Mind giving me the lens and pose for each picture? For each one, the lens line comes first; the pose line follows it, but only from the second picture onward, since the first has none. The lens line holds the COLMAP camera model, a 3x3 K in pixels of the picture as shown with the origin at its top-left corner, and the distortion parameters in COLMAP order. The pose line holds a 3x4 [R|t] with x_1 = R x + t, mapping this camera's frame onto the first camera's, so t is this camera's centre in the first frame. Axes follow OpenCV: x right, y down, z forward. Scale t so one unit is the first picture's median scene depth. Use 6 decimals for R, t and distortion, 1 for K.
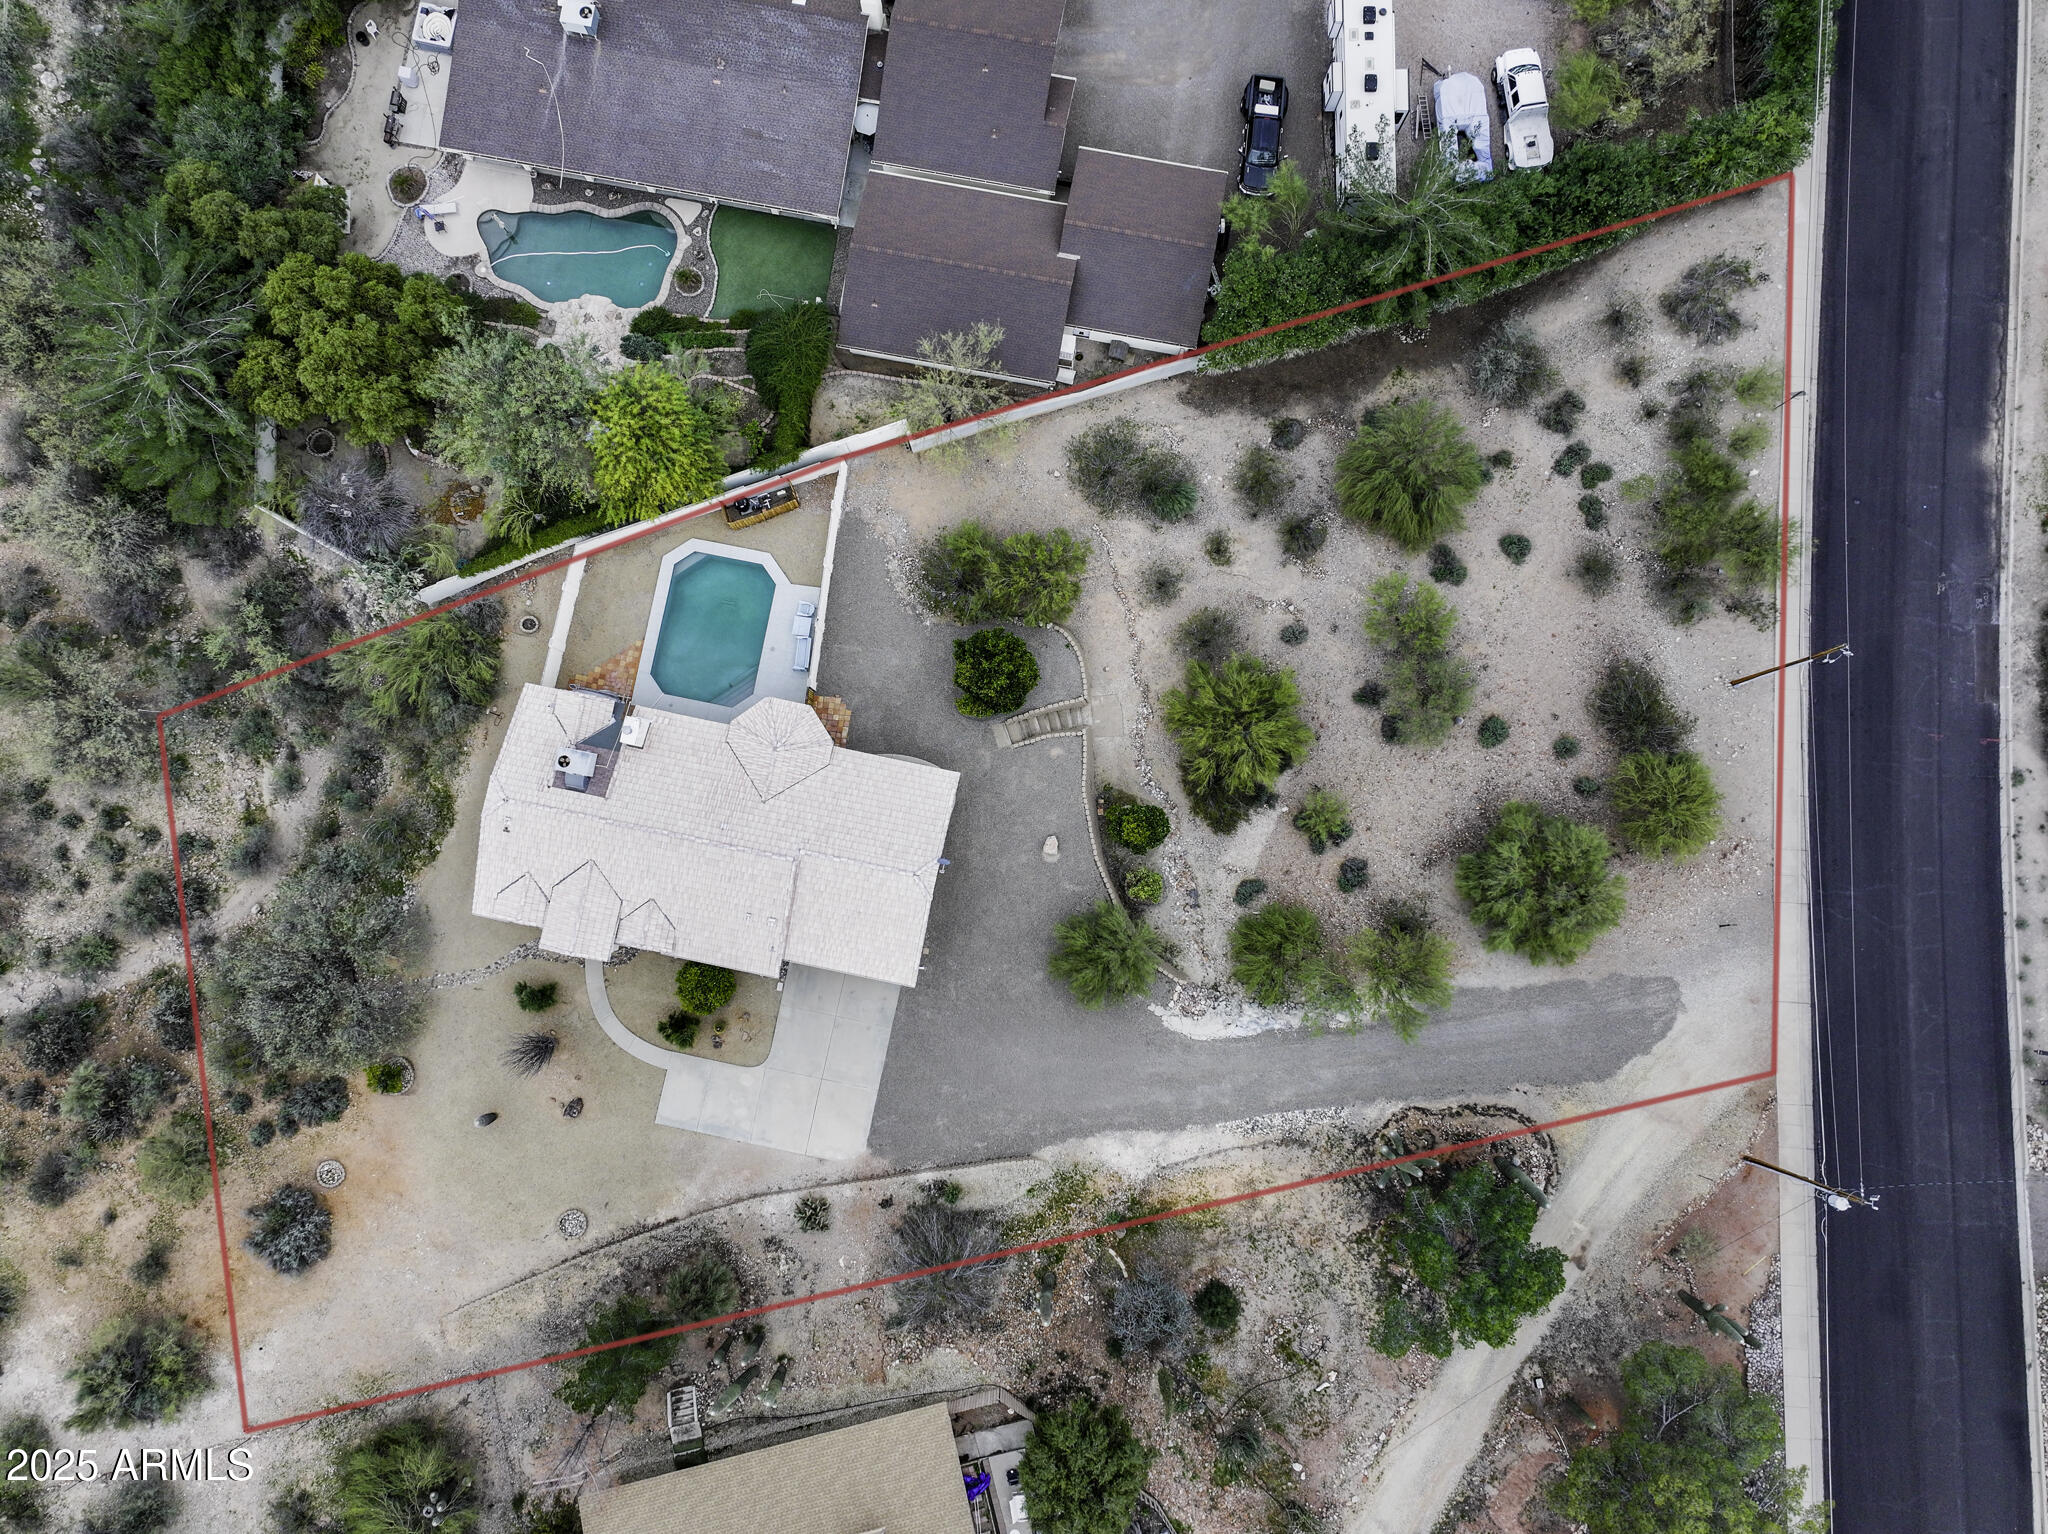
lens RADIAL K [[1444.1, 0, 1024.0], [0, 1444.1, 767.0], [0, 0, 1]] dist [-0.002638, 0.008536]
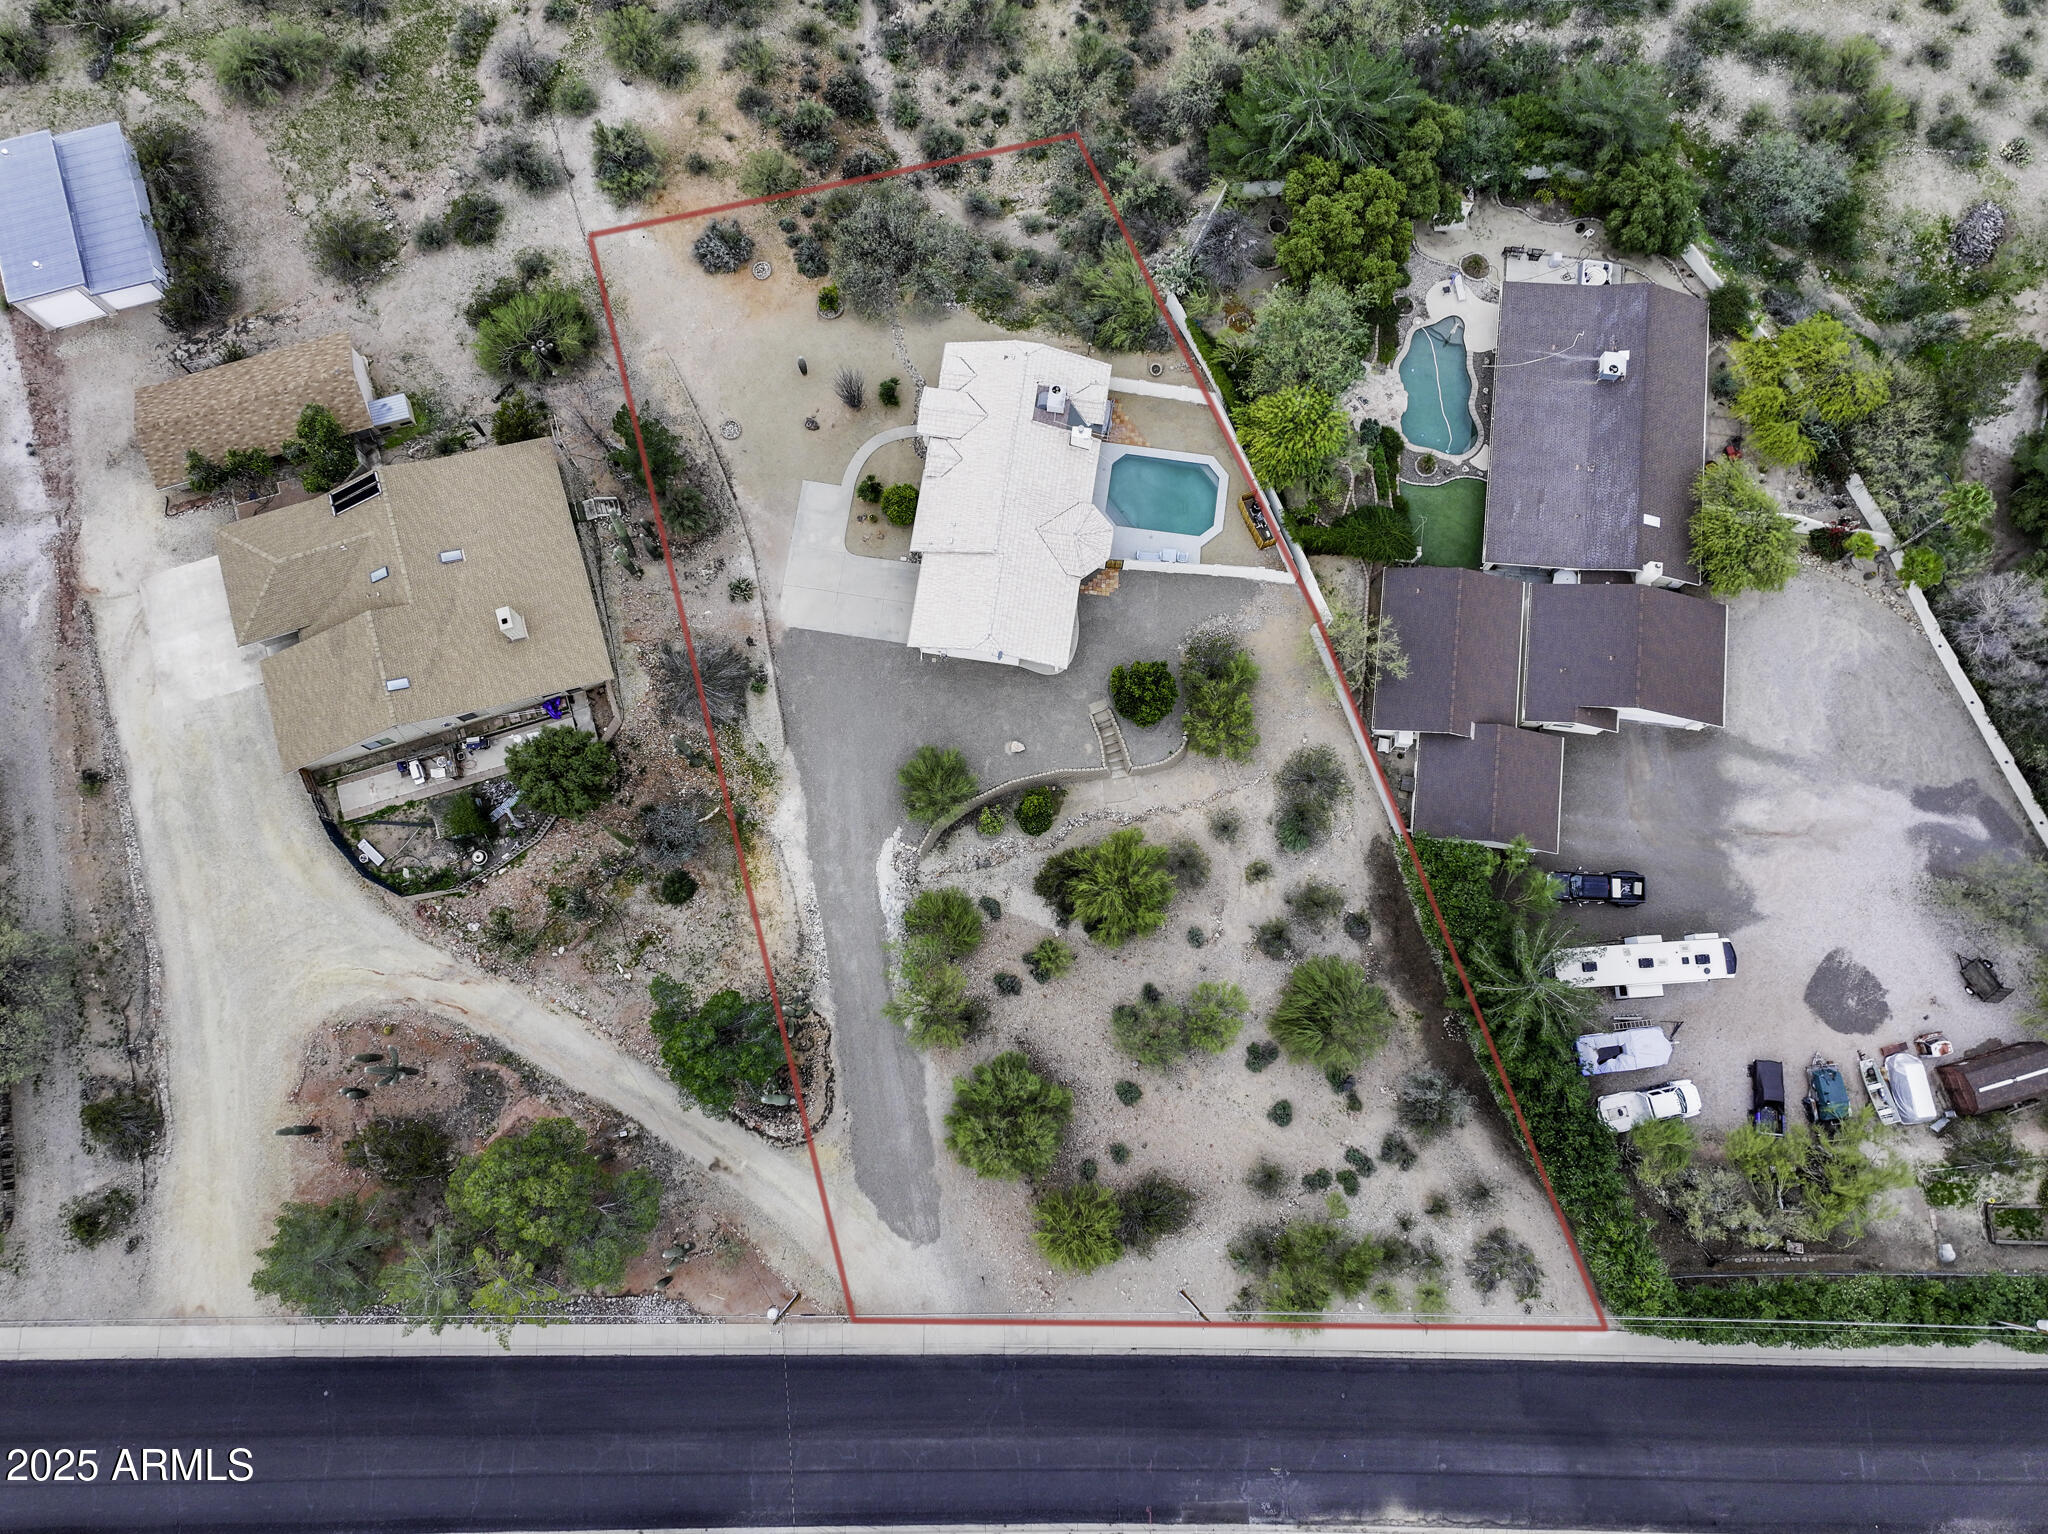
lens RADIAL K [[1429.5, 0, 1016.1], [0, 1429.5, 765.1], [0, 0, 1]] dist [0.018621, -0.064945]
pose [[0.056127, 0.979095, -0.195508, 0.287059], [-0.995685, 0.069382, 0.061617, -0.023824], [0.073894, 0.191206, 0.978764, -0.275961]]
